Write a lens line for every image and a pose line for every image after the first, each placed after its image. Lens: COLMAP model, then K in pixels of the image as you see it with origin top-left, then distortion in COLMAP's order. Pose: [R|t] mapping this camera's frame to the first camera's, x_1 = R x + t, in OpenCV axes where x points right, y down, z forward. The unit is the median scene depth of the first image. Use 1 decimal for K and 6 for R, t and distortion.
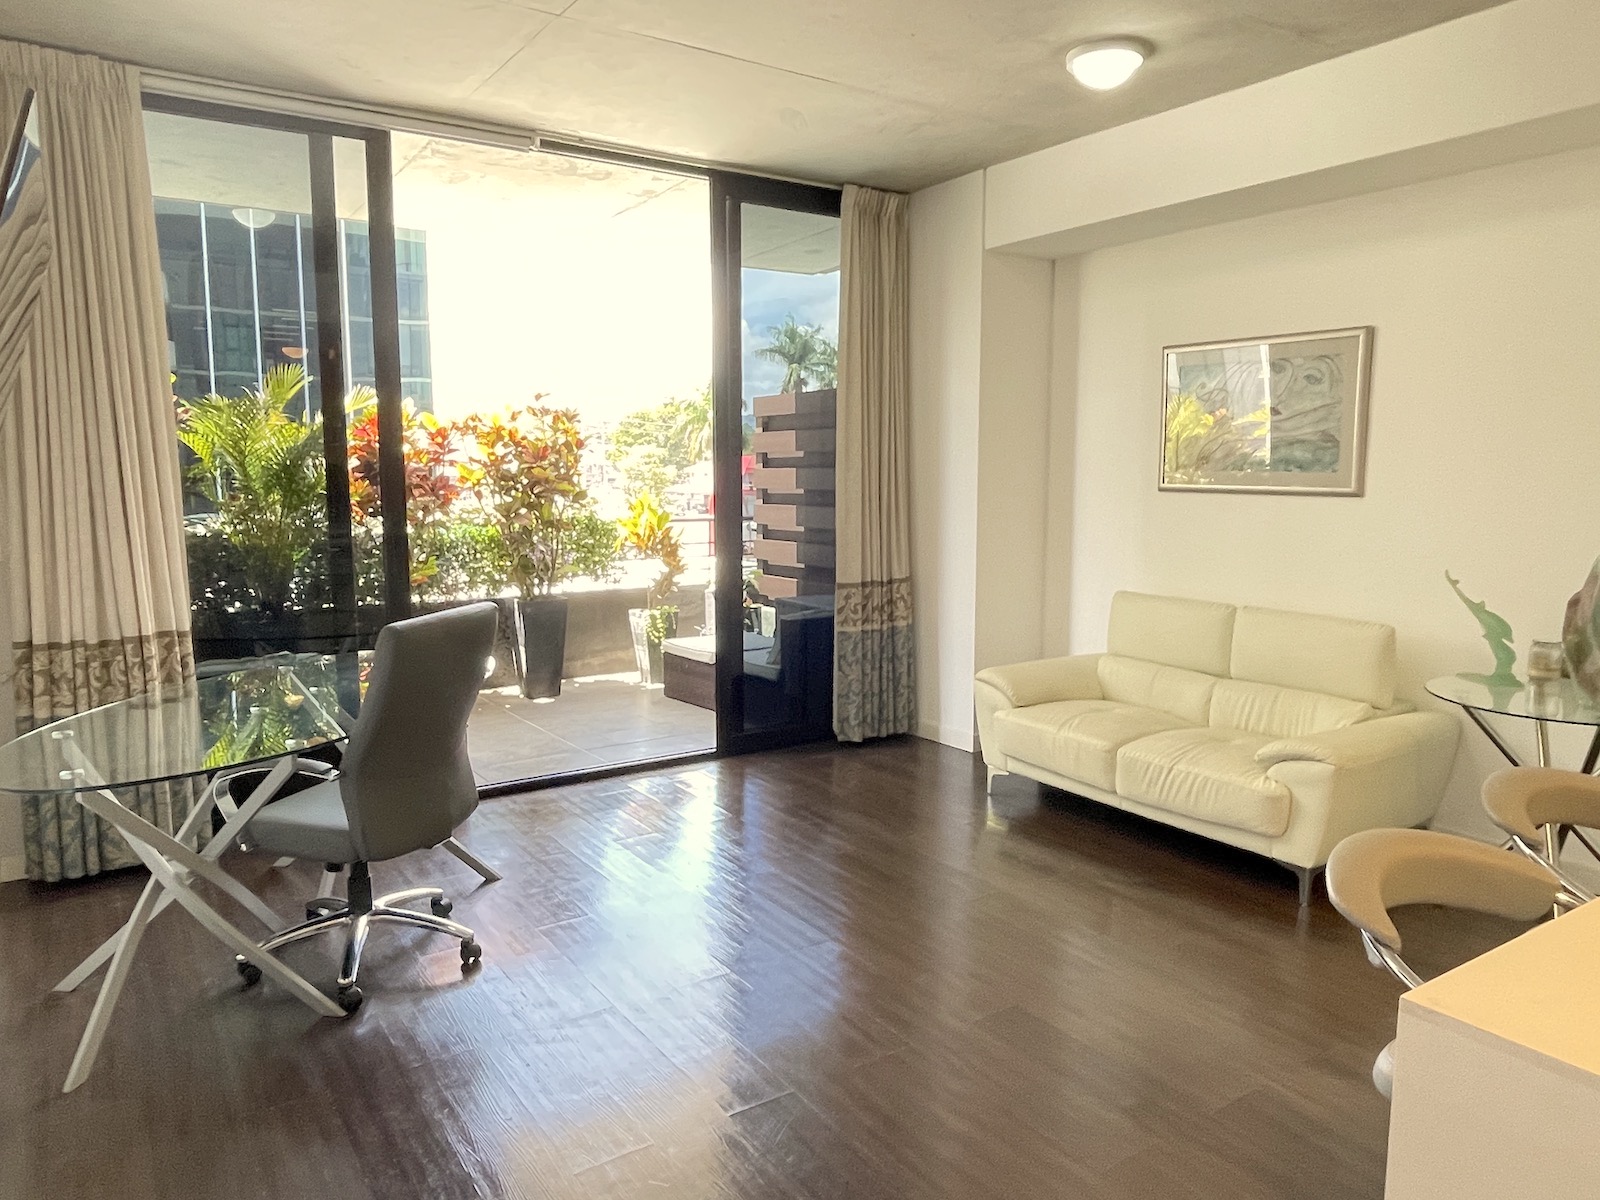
lens RADIAL K [[1075.3, 0, 800.0], [0, 1075.3, 600.0], [0, 0, 1]] dist [0.026897, -0.060179]
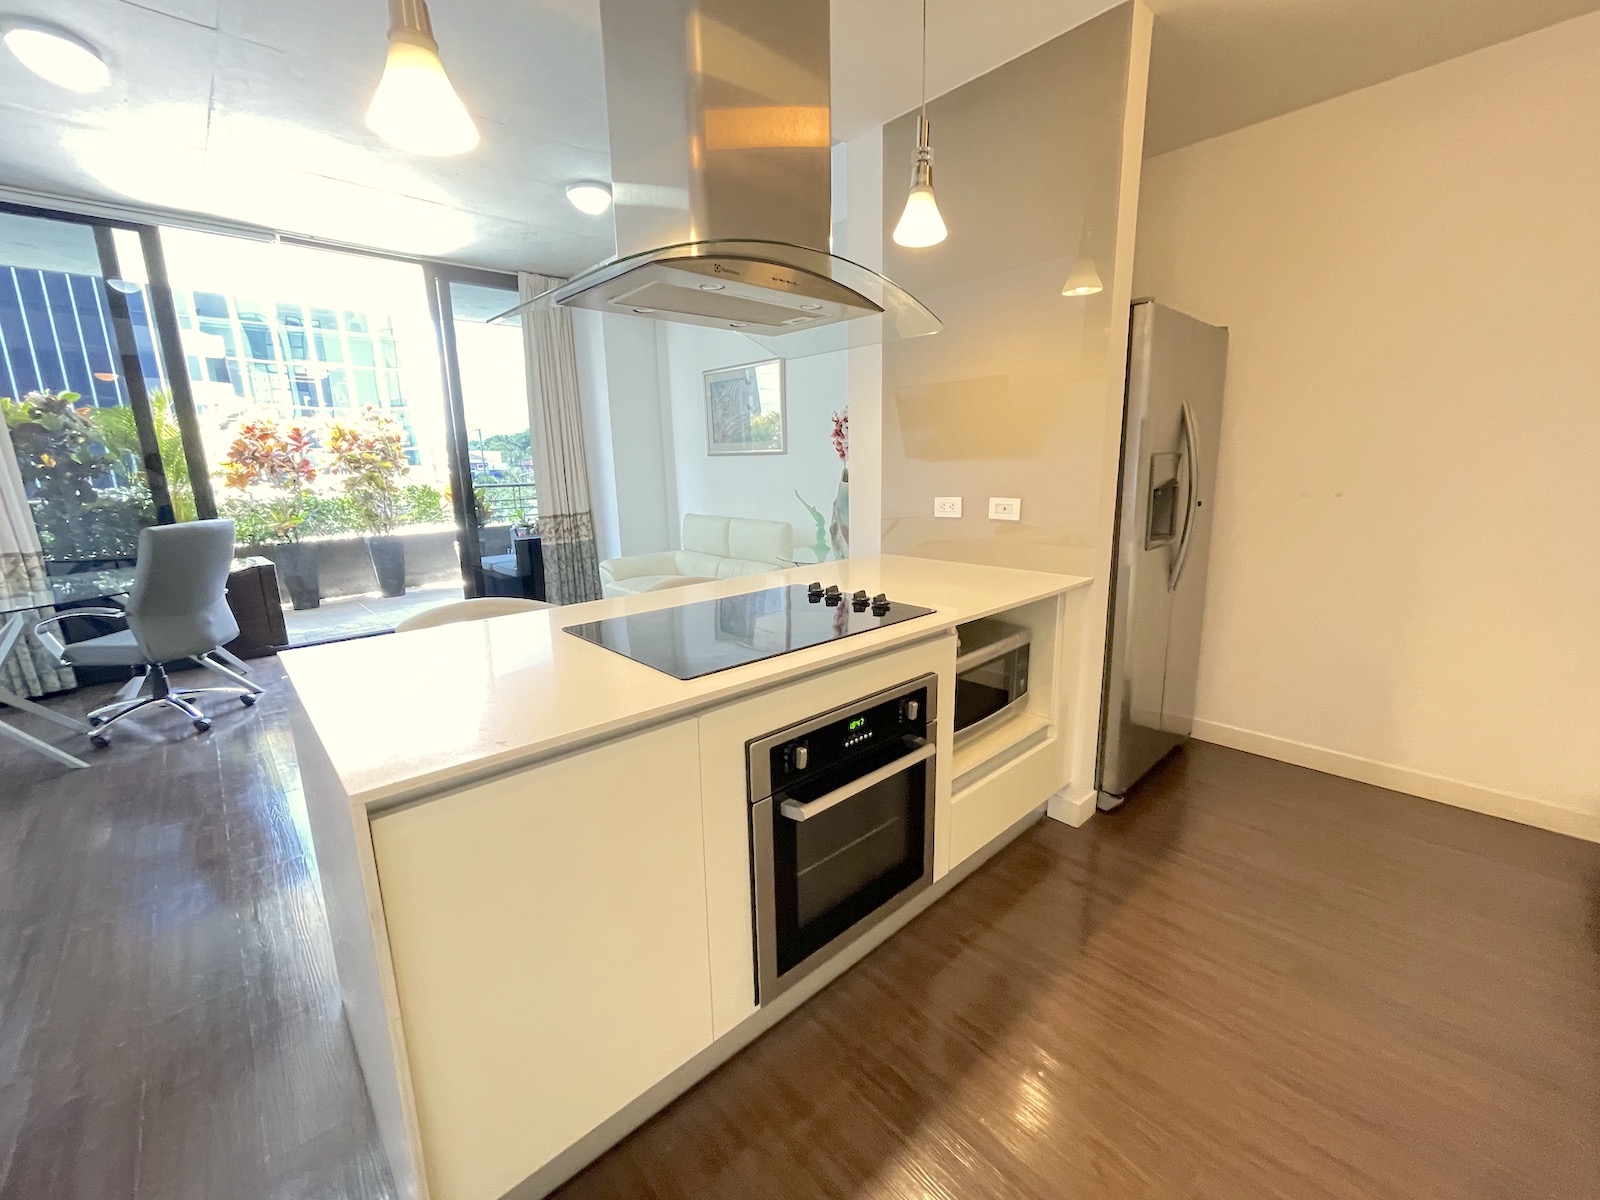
lens RADIAL K [[647.8, 0, 800.0], [0, 647.8, 600.0], [0, 0, 1]] dist [0.000415, 0.000250]
pose [[0.988350, -0.051932, 0.143066, 0.361188], [0.039388, 0.995239, 0.089154, 0.050946], [-0.147015, -0.082480, 0.985689, -0.095432]]
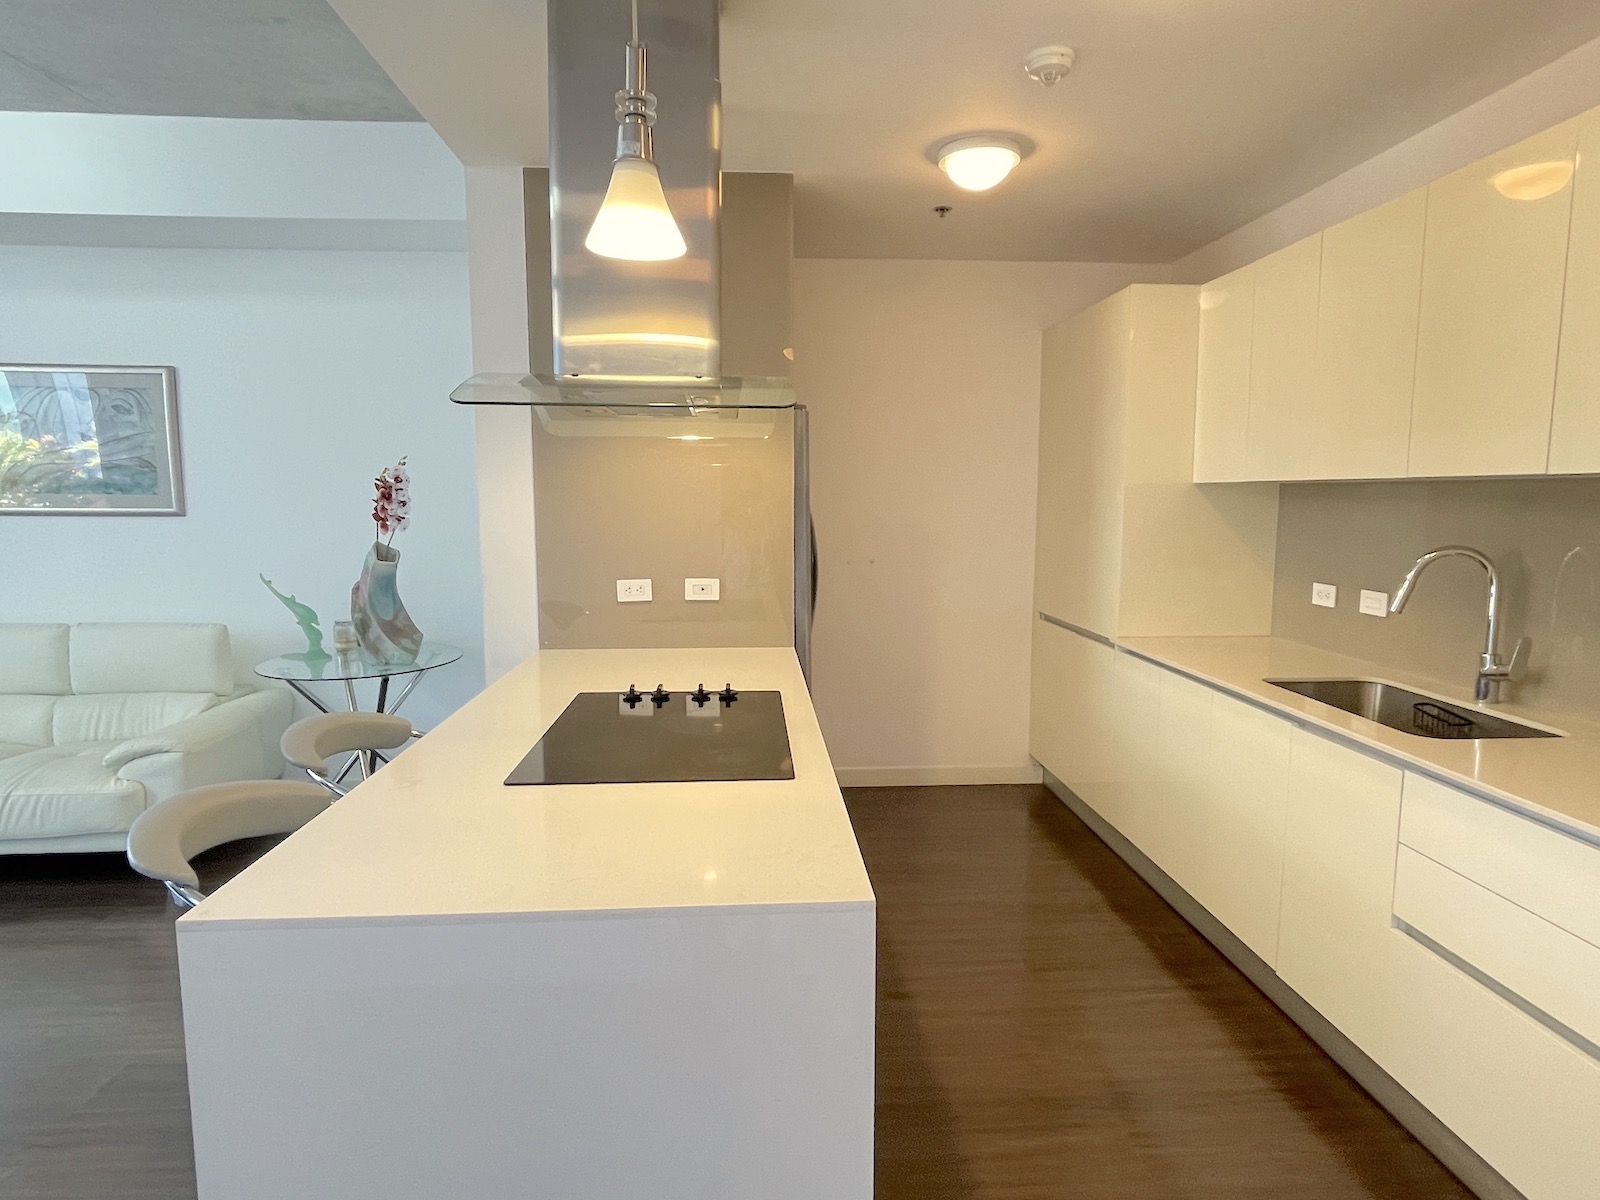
lens RADIAL K [[902.8, 0, 800.0], [0, 902.8, 600.0], [0, 0, 1]] dist [-0.031091, 0.017961]
pose [[0.500718, -0.100749, 0.859727, 0.023999], [0.104680, 0.992962, 0.055395, 0.008465], [-0.859258, 0.062259, 0.507740, -0.035430]]
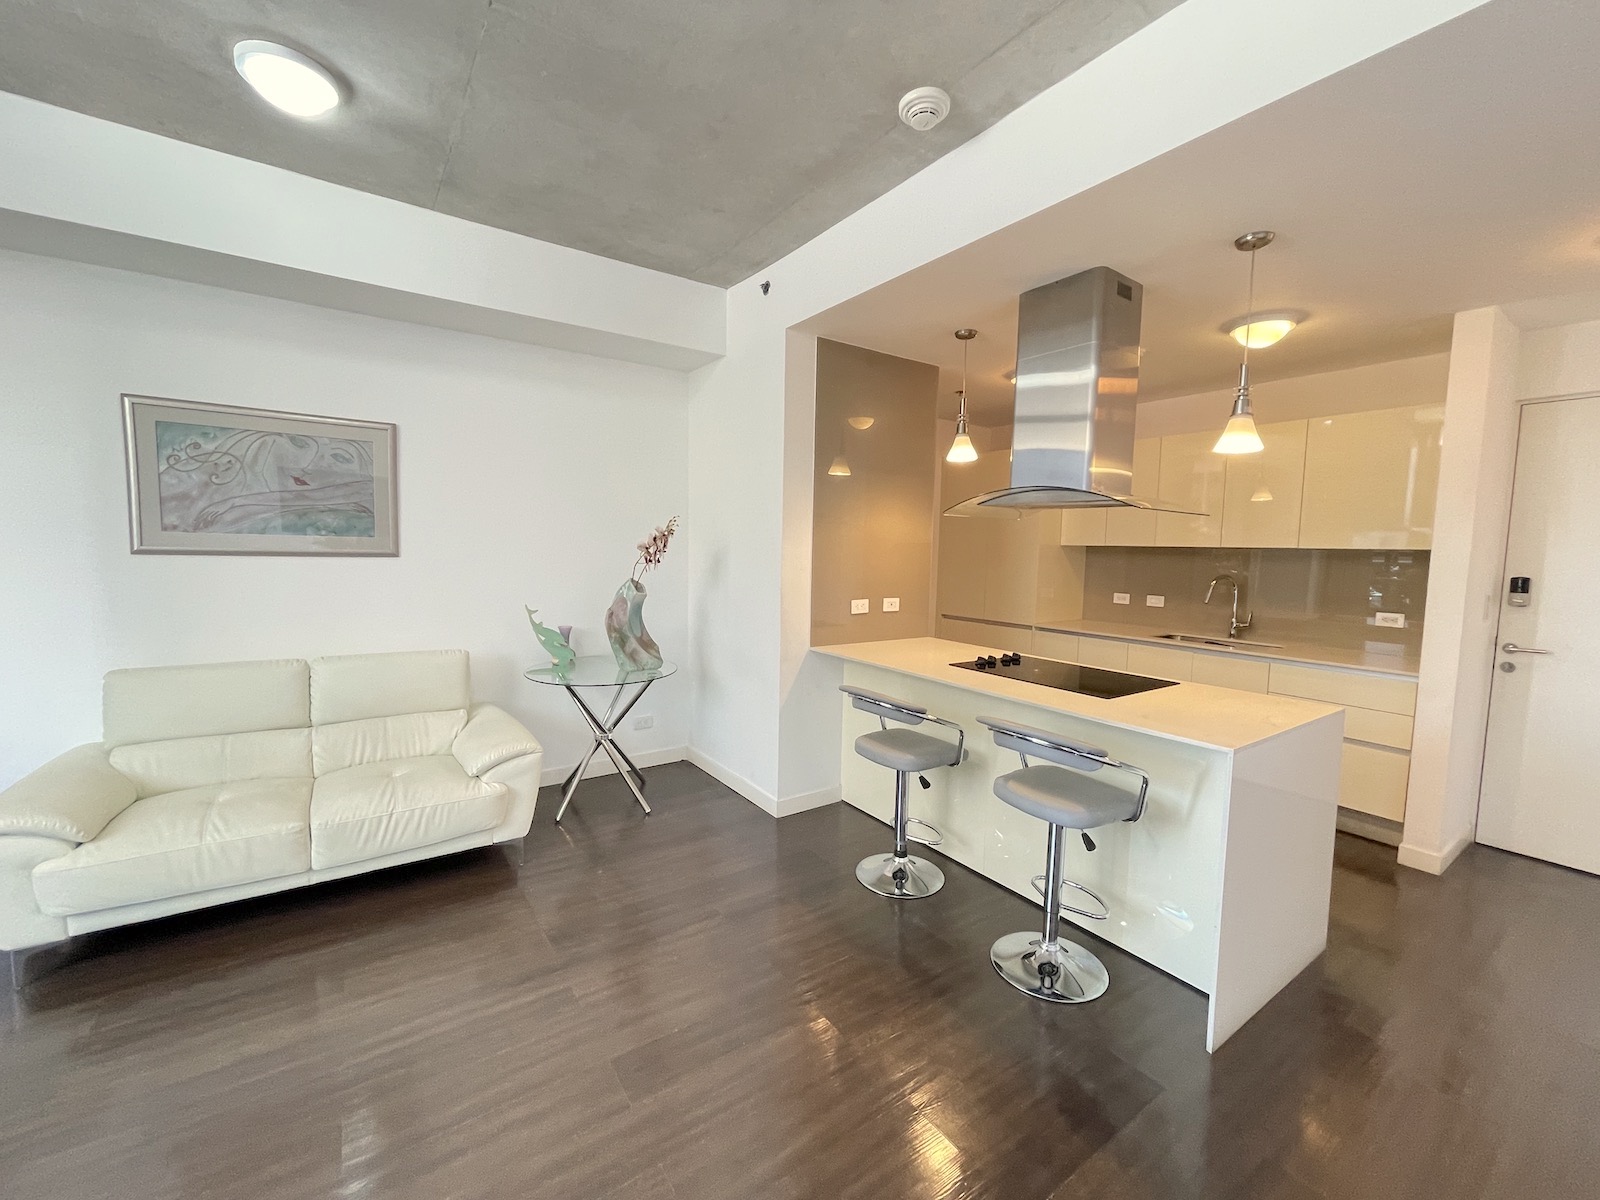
lens RADIAL K [[647.8, 0, 800.0], [0, 647.8, 600.0], [0, 0, 1]] dist [0.000415, 0.000250]
pose [[-0.013752, -0.083643, 0.996401, -0.250075], [0.101869, 0.991193, 0.084612, -0.059092], [-0.994703, 0.102666, -0.005110, 0.514528]]
